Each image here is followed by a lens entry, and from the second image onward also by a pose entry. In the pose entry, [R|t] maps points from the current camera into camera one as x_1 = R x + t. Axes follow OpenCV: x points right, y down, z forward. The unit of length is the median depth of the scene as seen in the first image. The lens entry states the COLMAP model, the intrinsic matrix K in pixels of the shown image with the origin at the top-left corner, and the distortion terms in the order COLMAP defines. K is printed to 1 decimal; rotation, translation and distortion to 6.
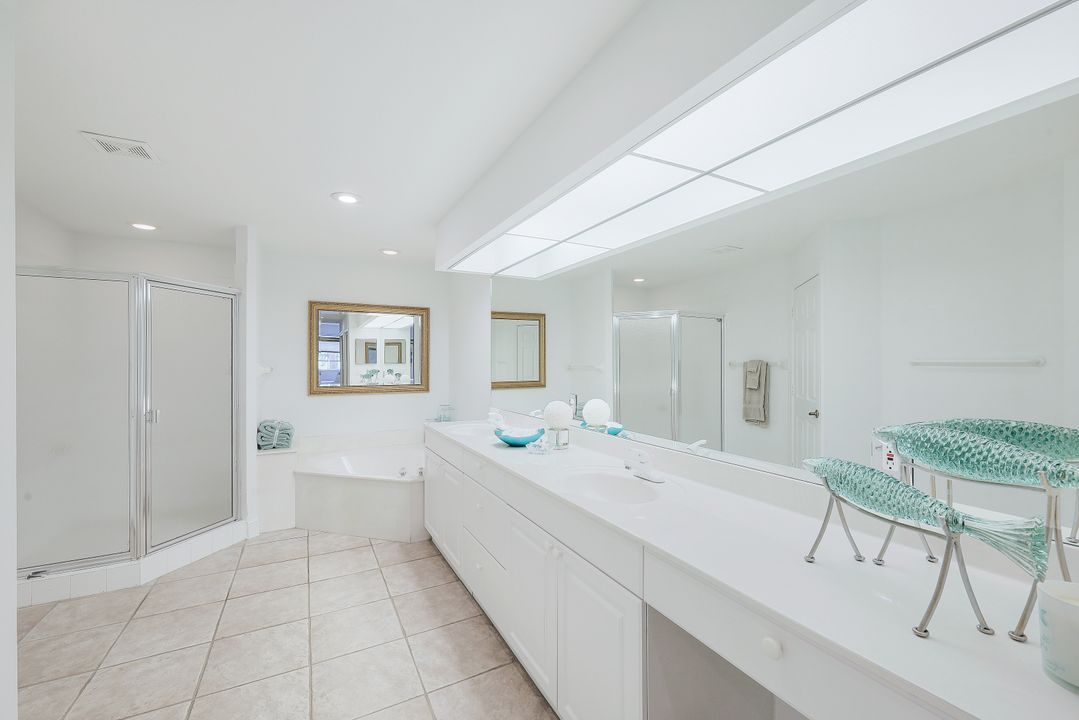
lens RADIAL K [[439.2, 0, 539.5], [0, 439.2, 360.0], [0, 0, 1]] dist [0.000143, -0.000007]
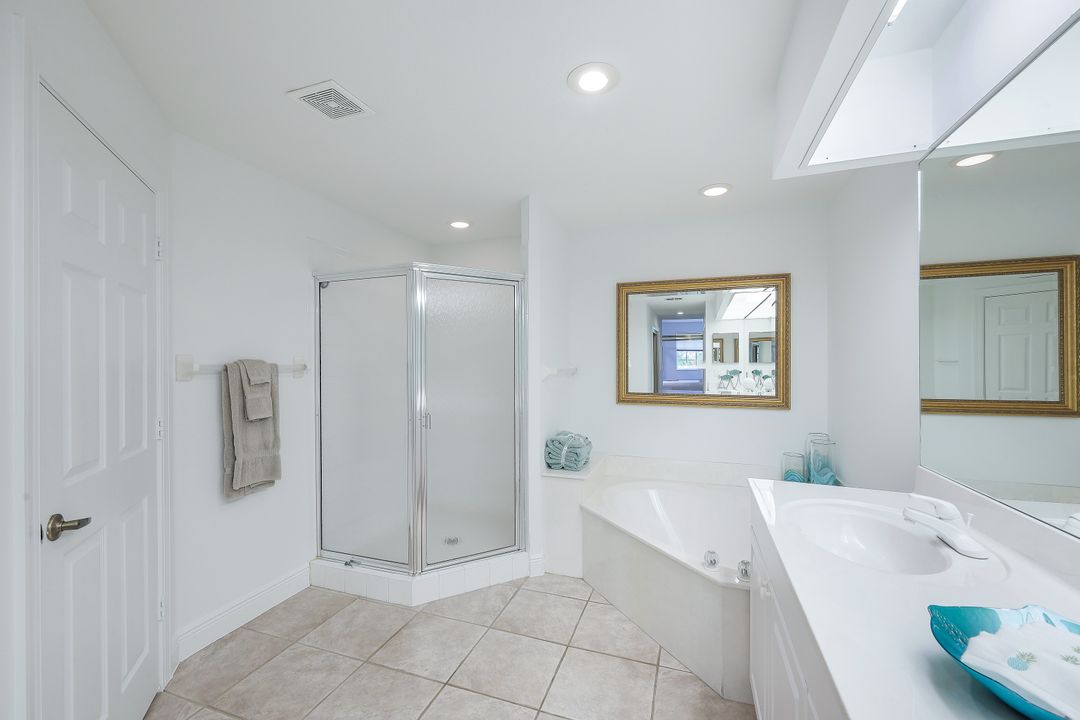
lens RADIAL K [[439.3, 0, 540.0], [0, 439.3, 360.0], [0, 0, 1]] dist [-0.002834, 0.000192]
pose [[0.676156, -0.000470, -0.736758, -0.047352], [0.002368, 0.999996, 0.001535, 0.001628], [0.736755, -0.002783, 0.676155, 0.458894]]
